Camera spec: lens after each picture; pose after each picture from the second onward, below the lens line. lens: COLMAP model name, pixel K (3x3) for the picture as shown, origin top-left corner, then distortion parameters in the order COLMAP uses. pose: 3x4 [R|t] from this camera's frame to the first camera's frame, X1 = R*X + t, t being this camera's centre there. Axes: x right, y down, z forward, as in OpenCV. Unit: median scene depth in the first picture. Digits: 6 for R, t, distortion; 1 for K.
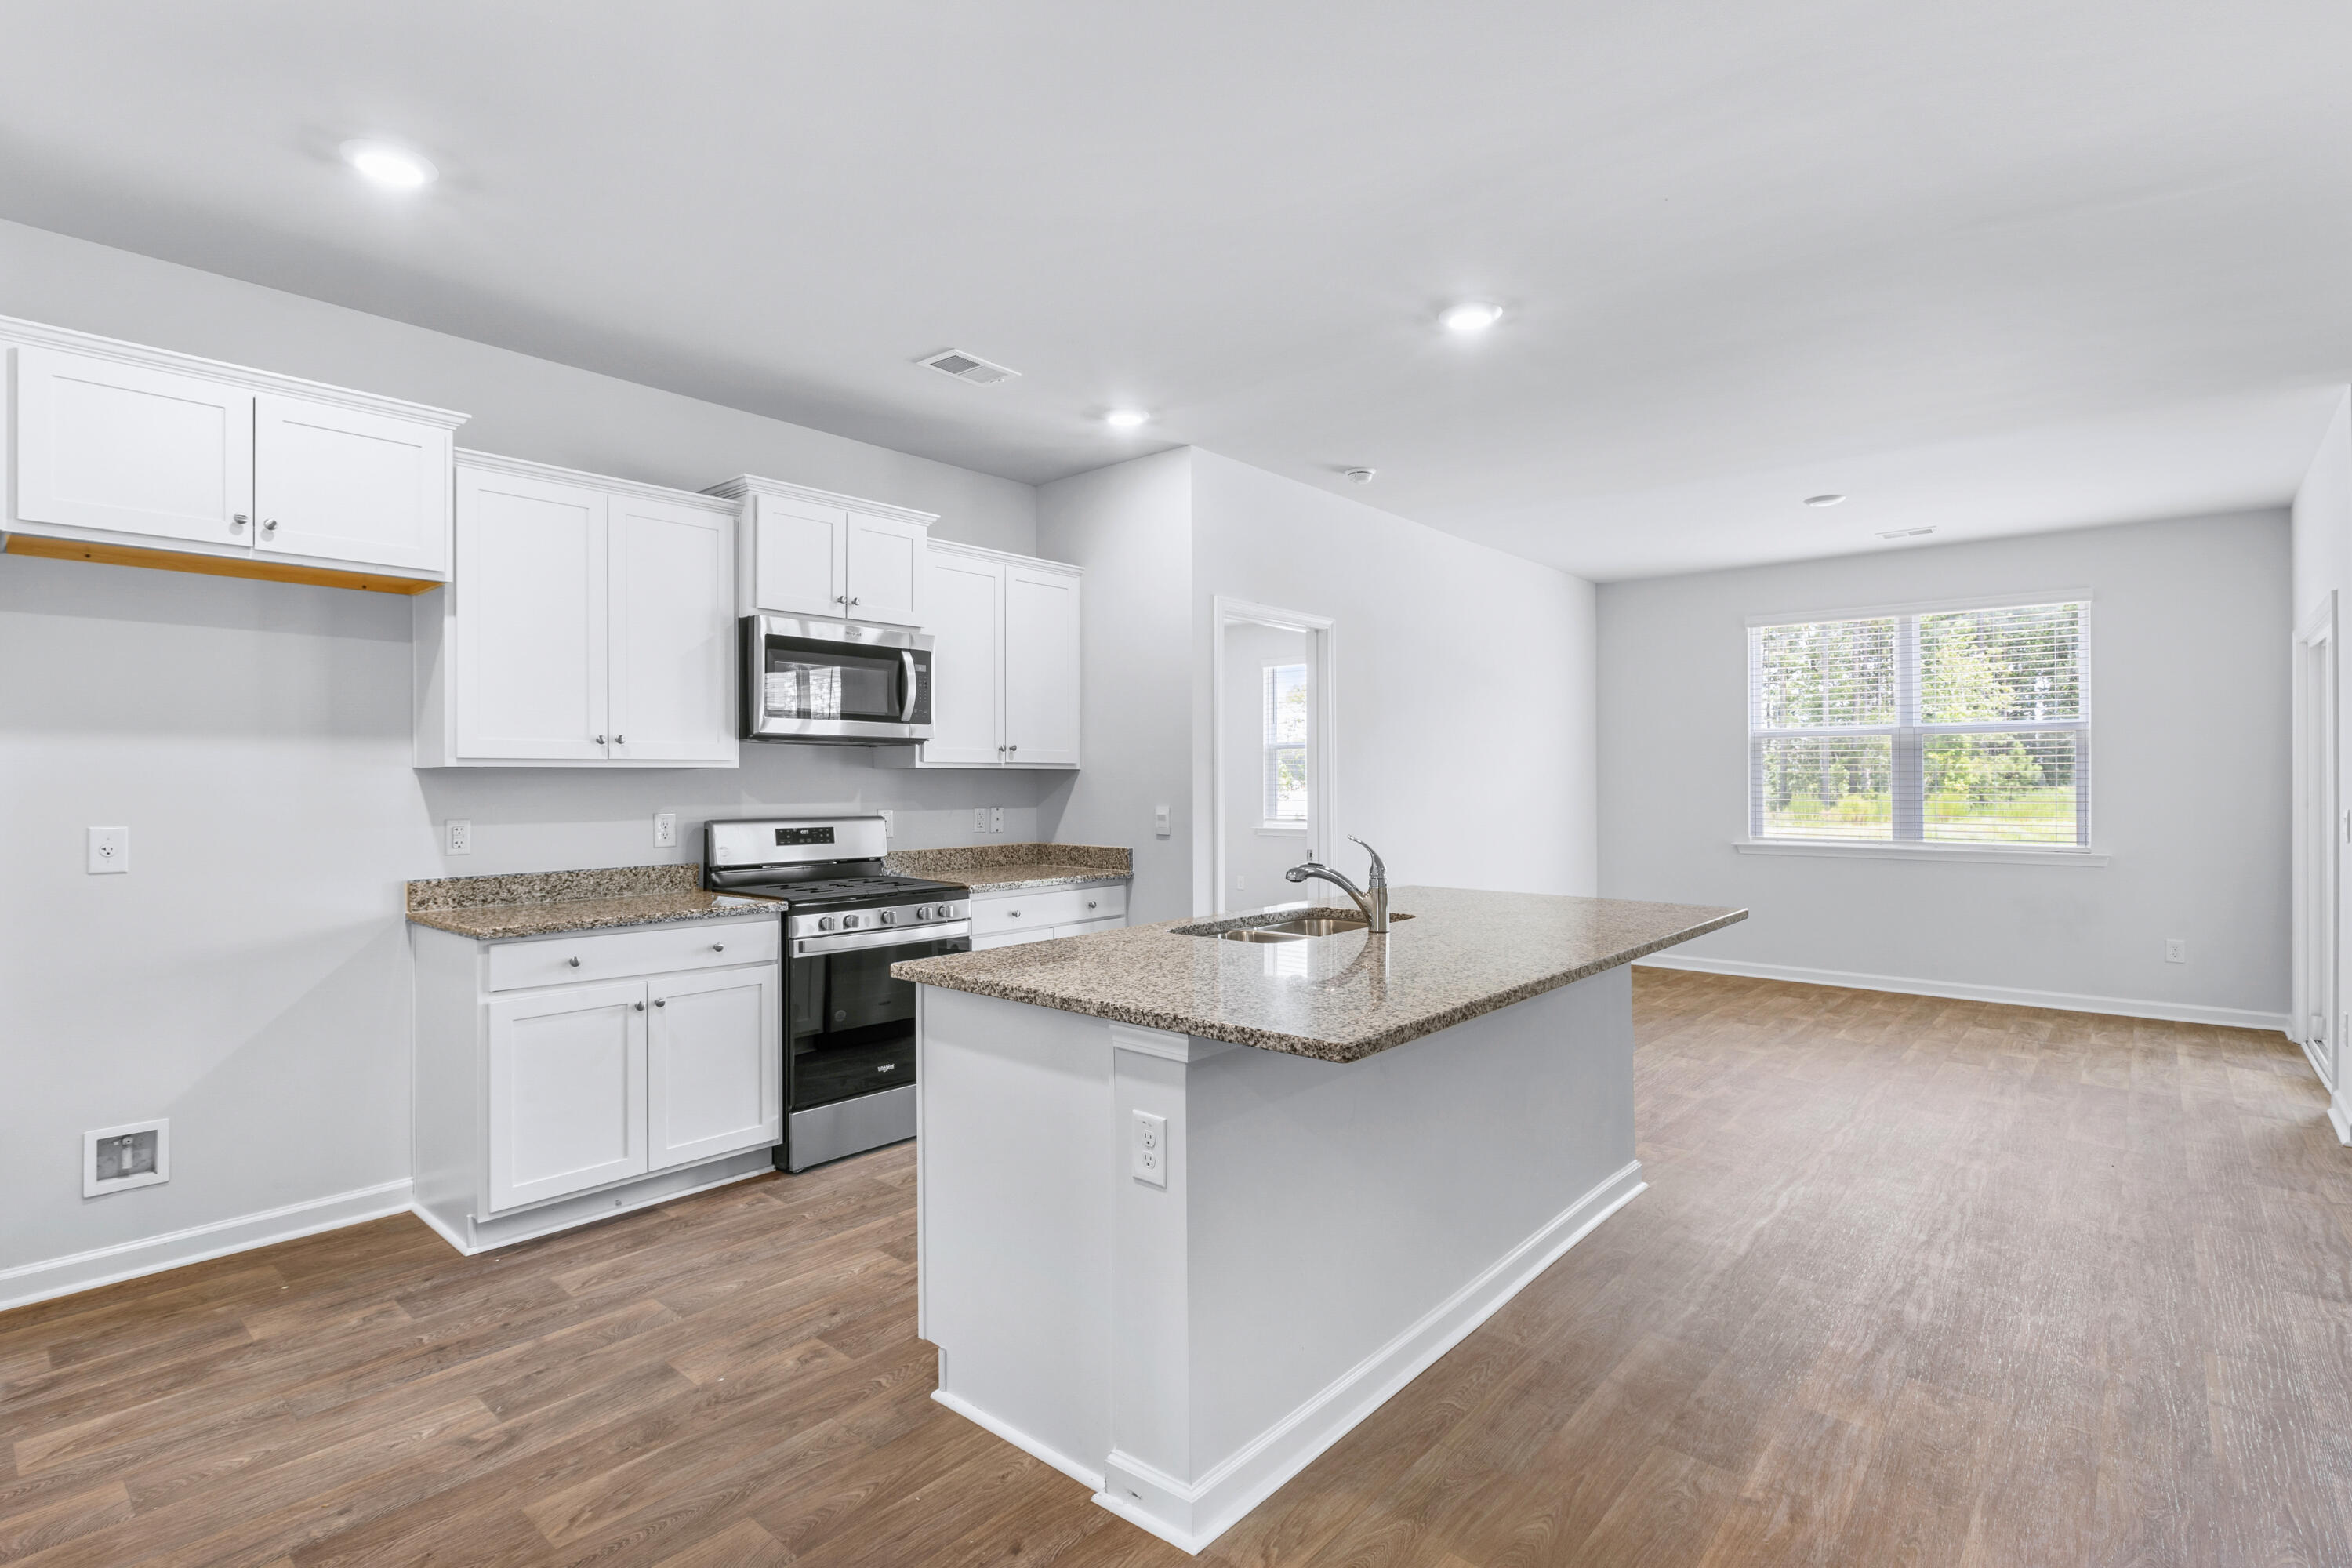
lens RADIAL K [[1142.7, 0, 1181.9], [0, 1142.7, 770.4], [0, 0, 1]] dist [-0.003198, 0.000706]
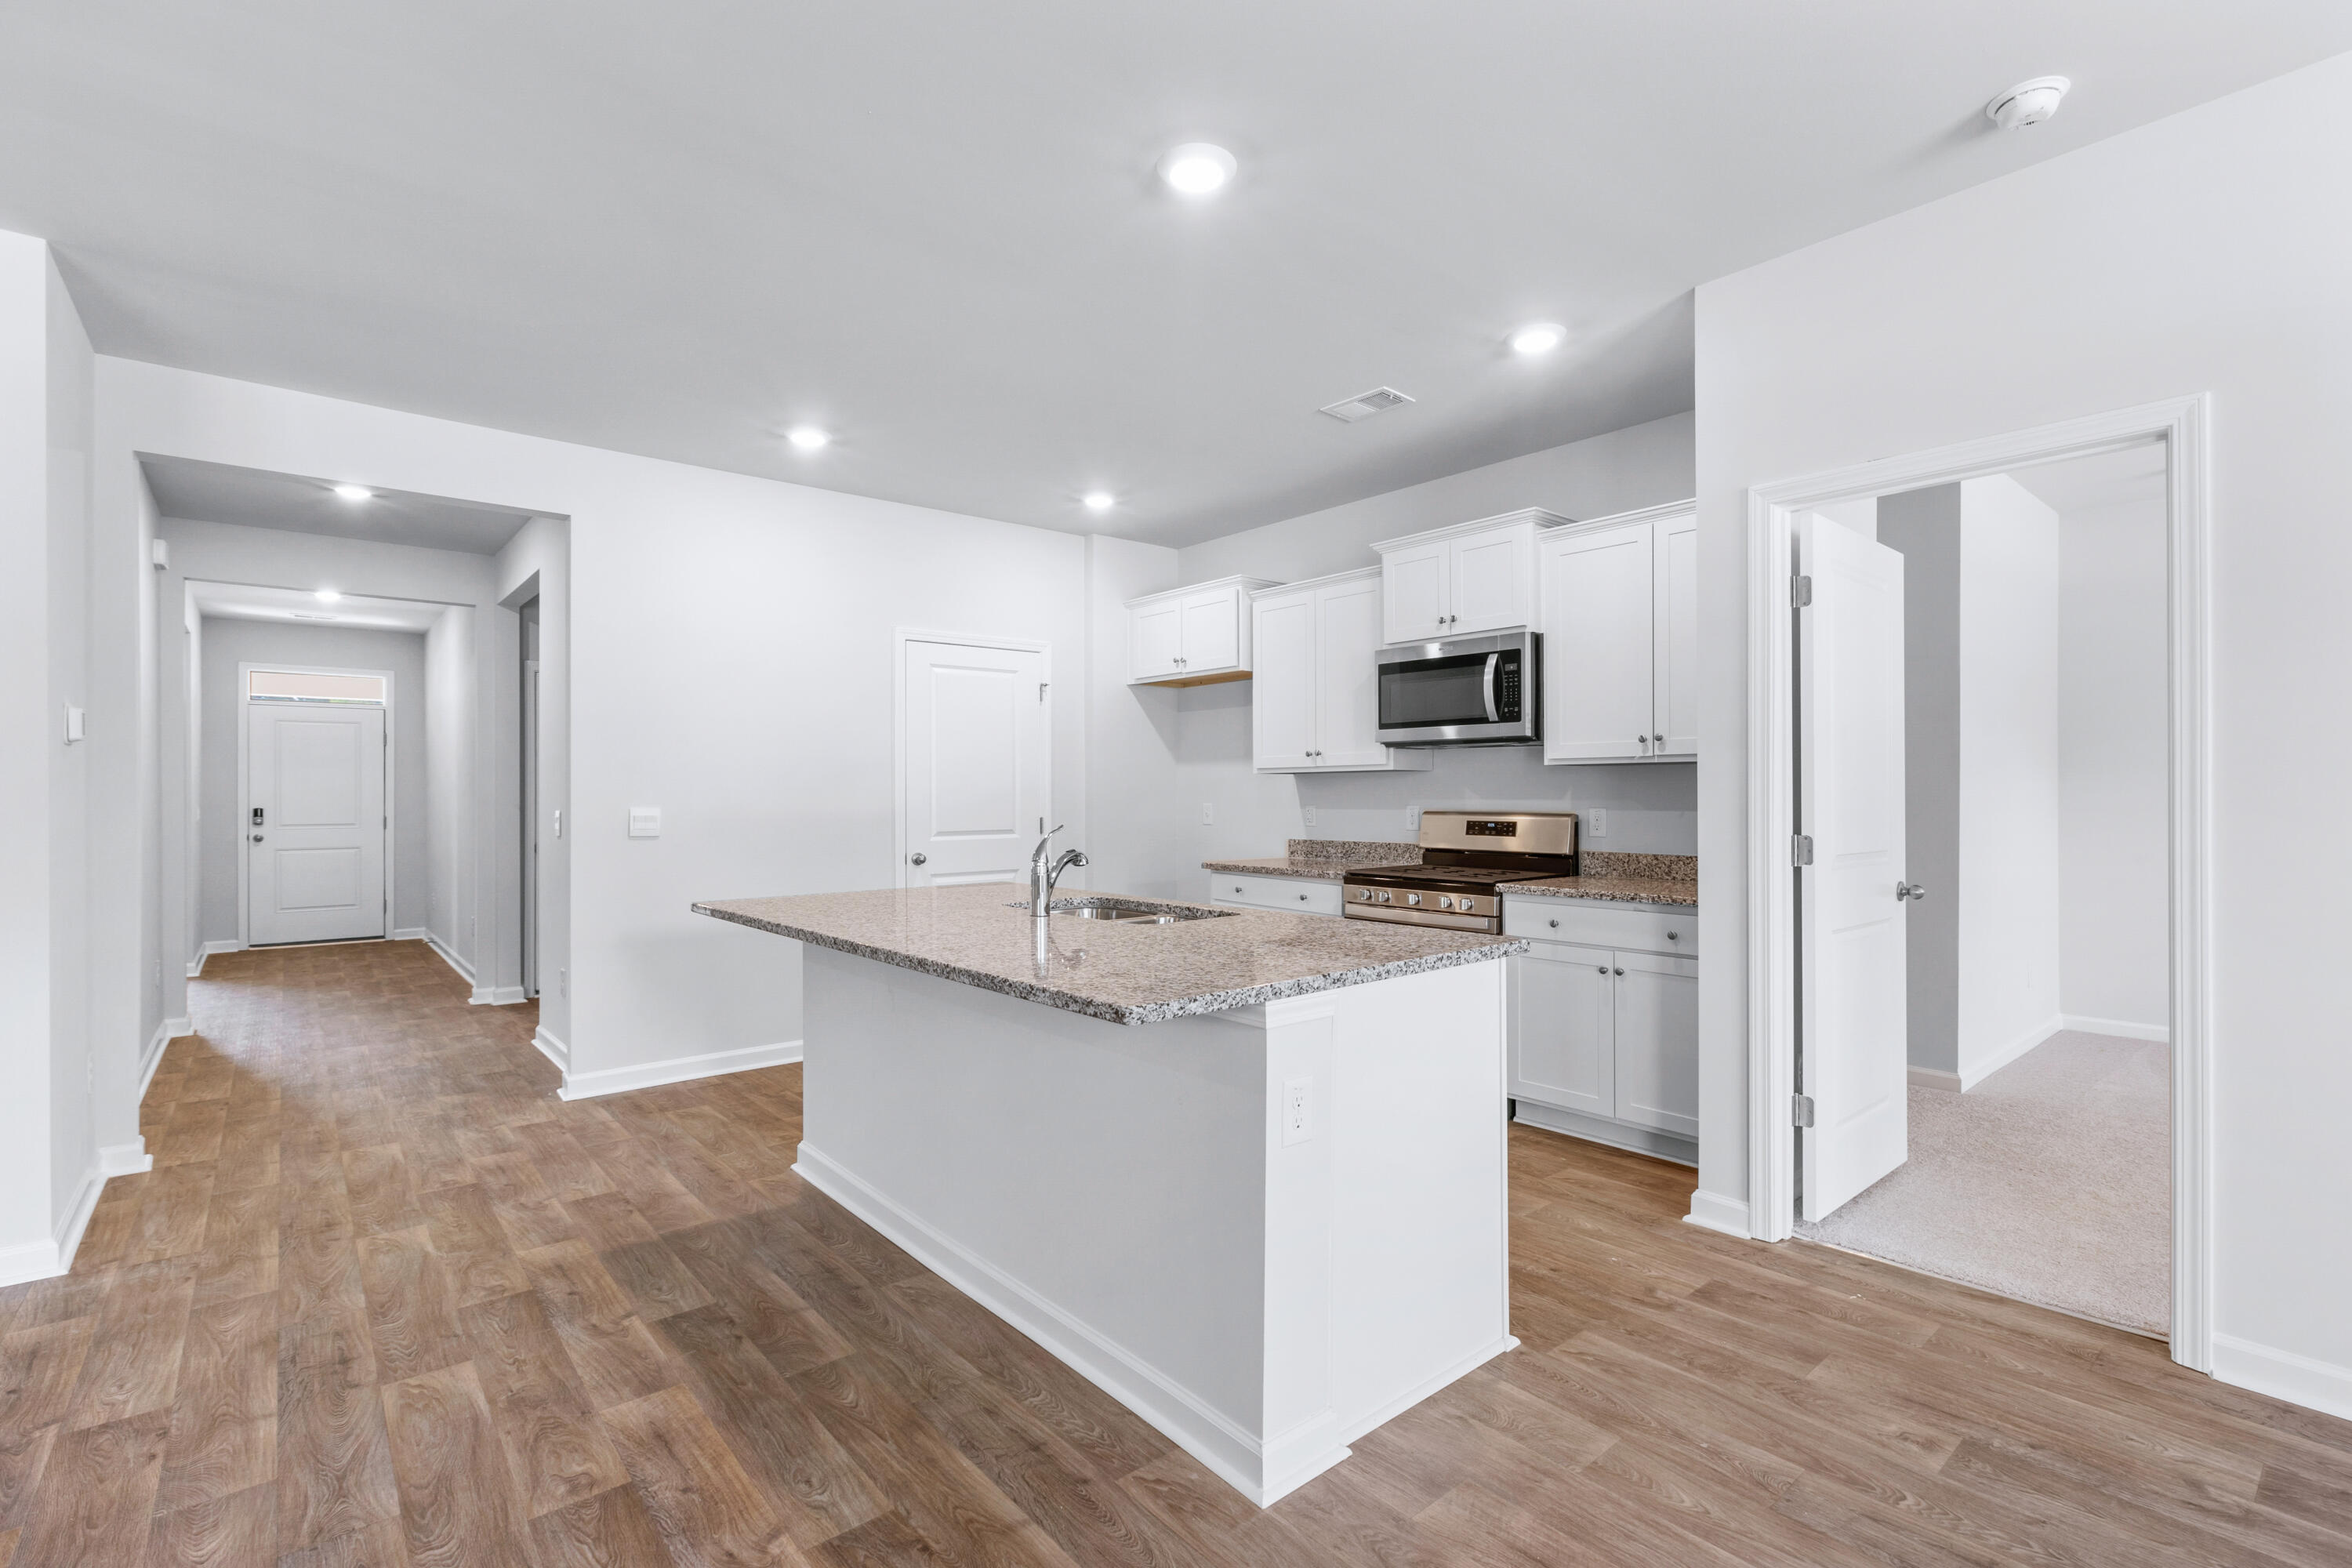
lens RADIAL K [[1073.6, 0, 1175.5], [0, 1073.6, 782.1], [0, 0, 1]] dist [0.001979, -0.001710]
pose [[-0.162870, -0.007614, -0.986618, 0.770349], [0.011225, 0.999891, -0.009569, 0.018563], [0.986584, -0.012633, -0.162767, 0.869509]]
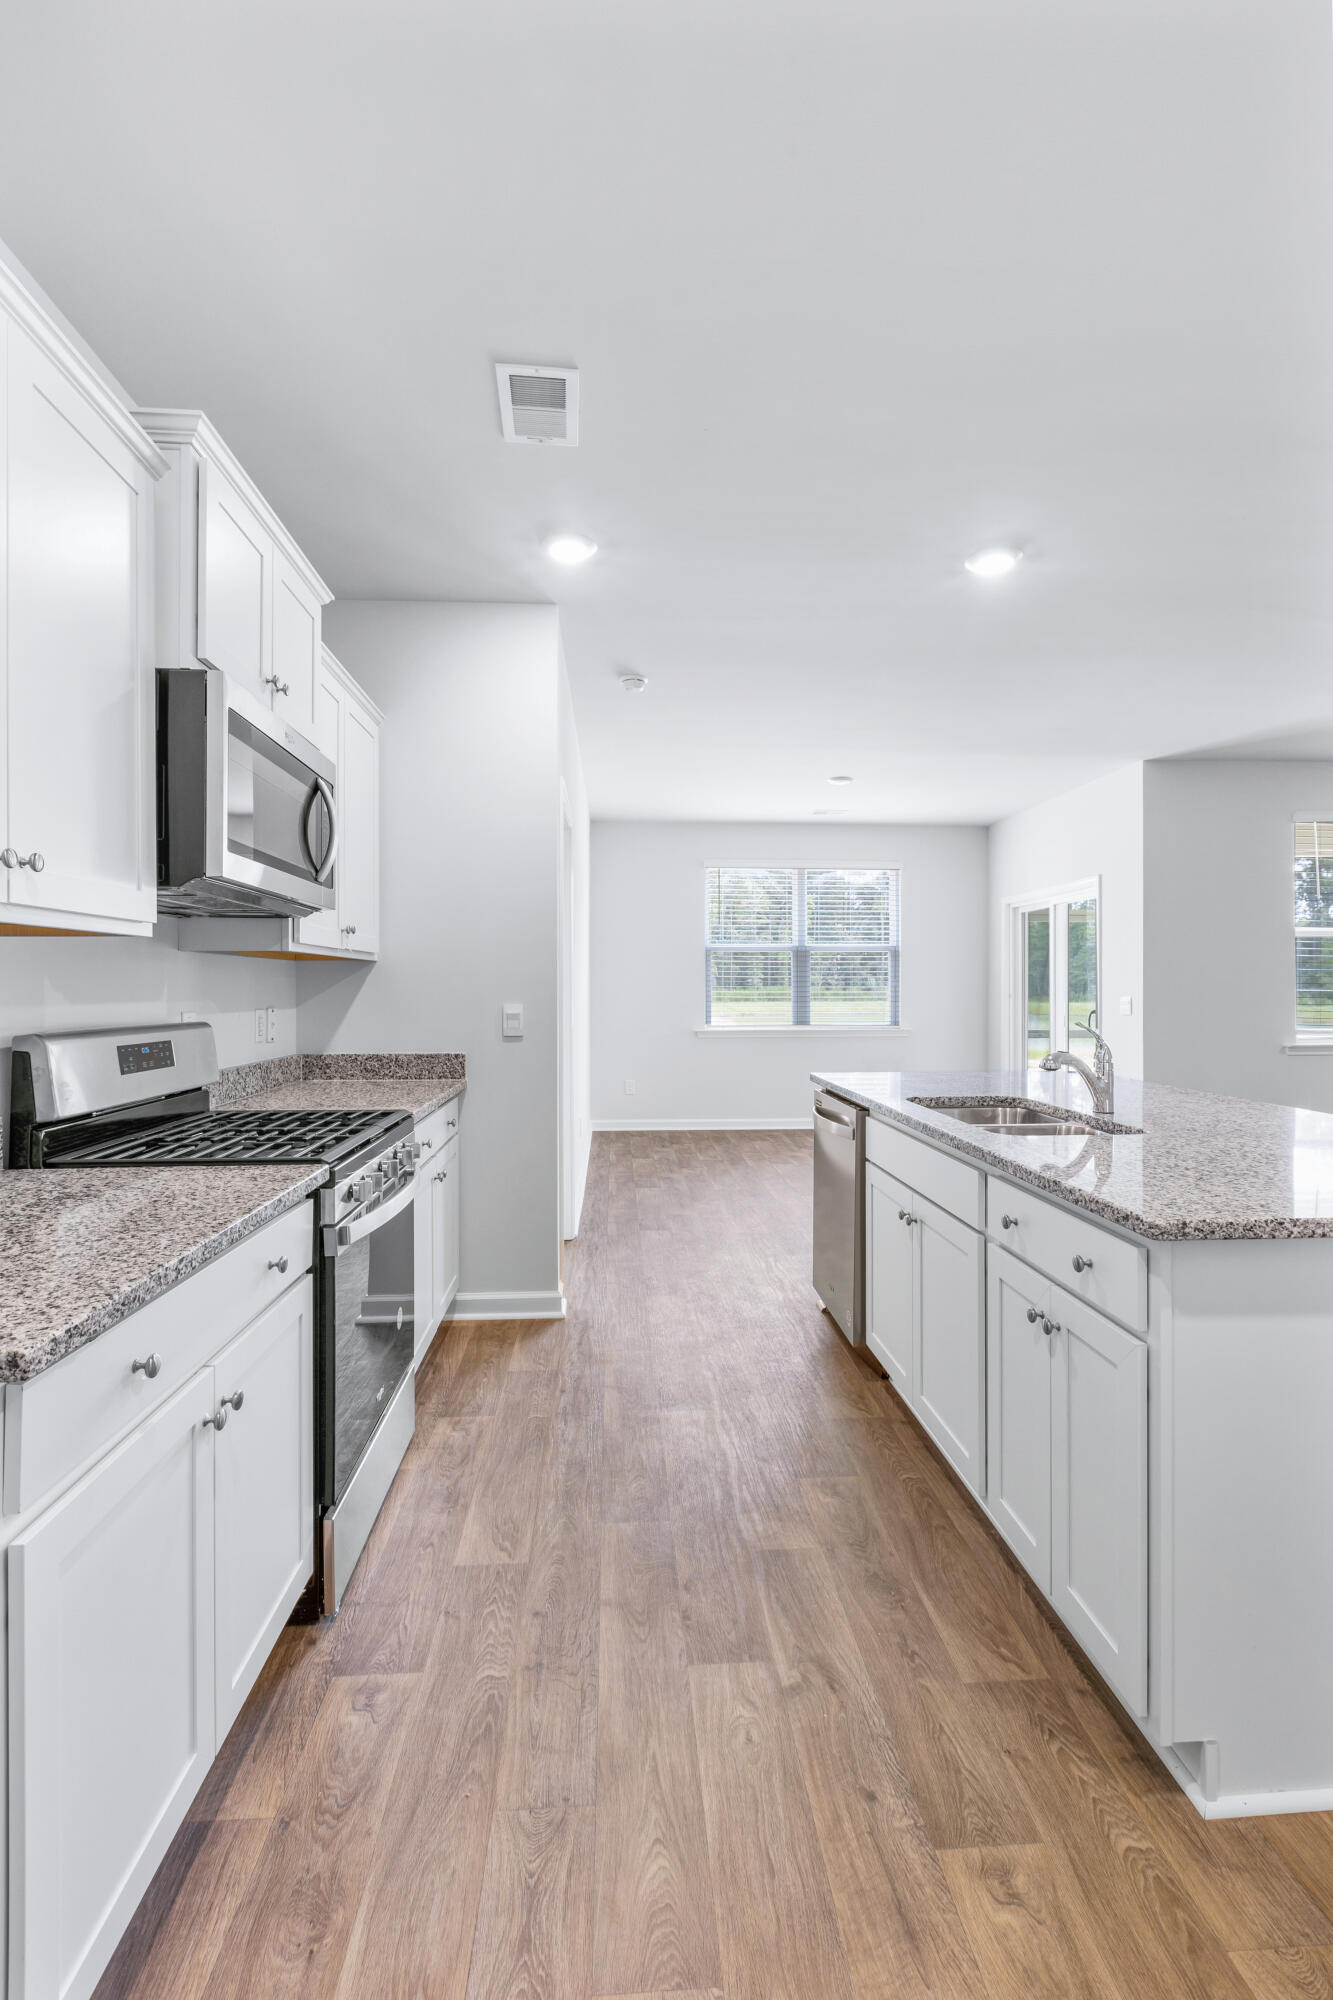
lens RADIAL K [[912.9, 0, 681.8], [0, 912.9, 986.8], [0, 0, 1]] dist [0.001979, -0.001710]
pose [[0.710453, 0.001722, 0.703743, -0.471692], [-0.005370, 0.999981, 0.002974, 0.017334], [-0.703724, -0.005892, 0.710449, 0.453965]]
